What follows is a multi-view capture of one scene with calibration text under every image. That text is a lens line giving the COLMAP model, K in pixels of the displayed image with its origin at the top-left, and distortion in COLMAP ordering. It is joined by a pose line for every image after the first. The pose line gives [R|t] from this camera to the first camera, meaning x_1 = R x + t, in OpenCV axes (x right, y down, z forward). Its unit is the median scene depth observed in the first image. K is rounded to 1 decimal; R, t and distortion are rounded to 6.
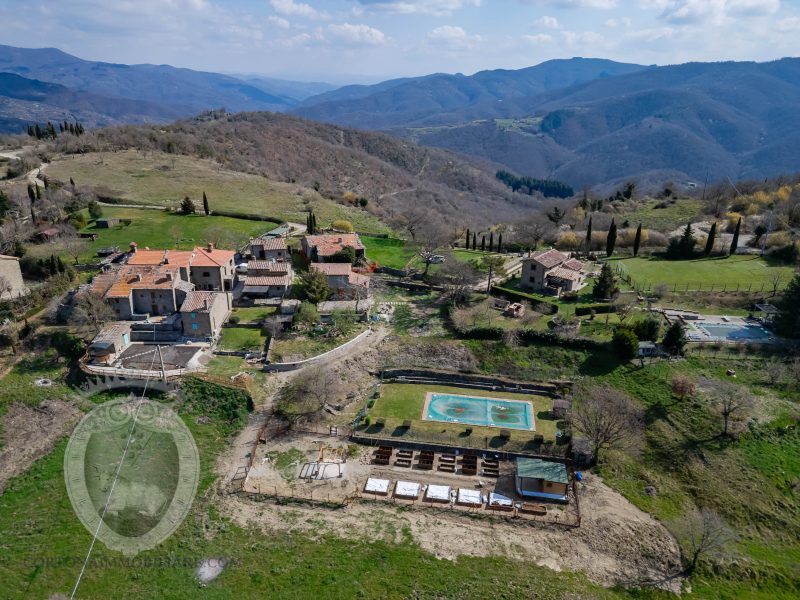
lens RADIAL K [[558.9, 0, 405.7], [0, 558.9, 301.9], [0, 0, 1]] dist [0.081552, -0.075948]
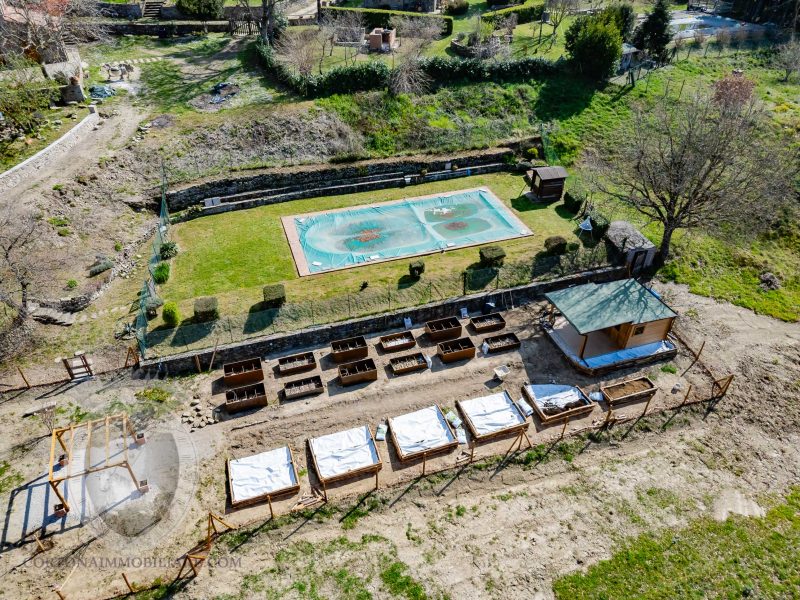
lens RADIAL K [[558.9, 0, 401.6], [0, 558.9, 302.6], [0, 0, 1]] dist [0.081552, -0.075948]
pose [[0.895103, -0.281803, 0.345511, -0.058439], [0.179261, 0.937001, 0.299824, 0.120570], [-0.408235, -0.206436, 0.889229, 0.612120]]
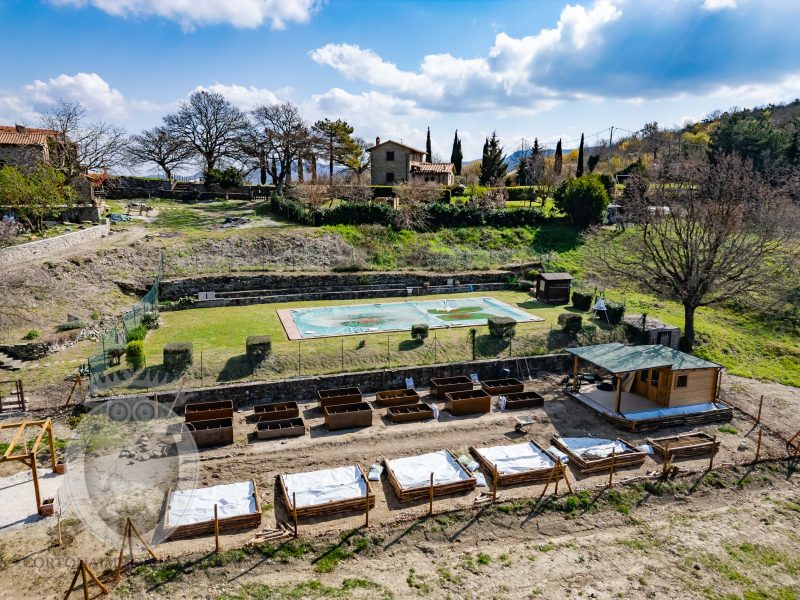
lens RADIAL K [[558.9, 0, 402.5], [0, 558.9, 303.8], [0, 0, 1]] dist [0.081552, -0.075948]
pose [[0.897197, -0.101259, 0.429864, -0.068382], [0.172990, 0.976158, -0.131114, 0.261151], [-0.406339, 0.191997, 0.893323, 0.649785]]
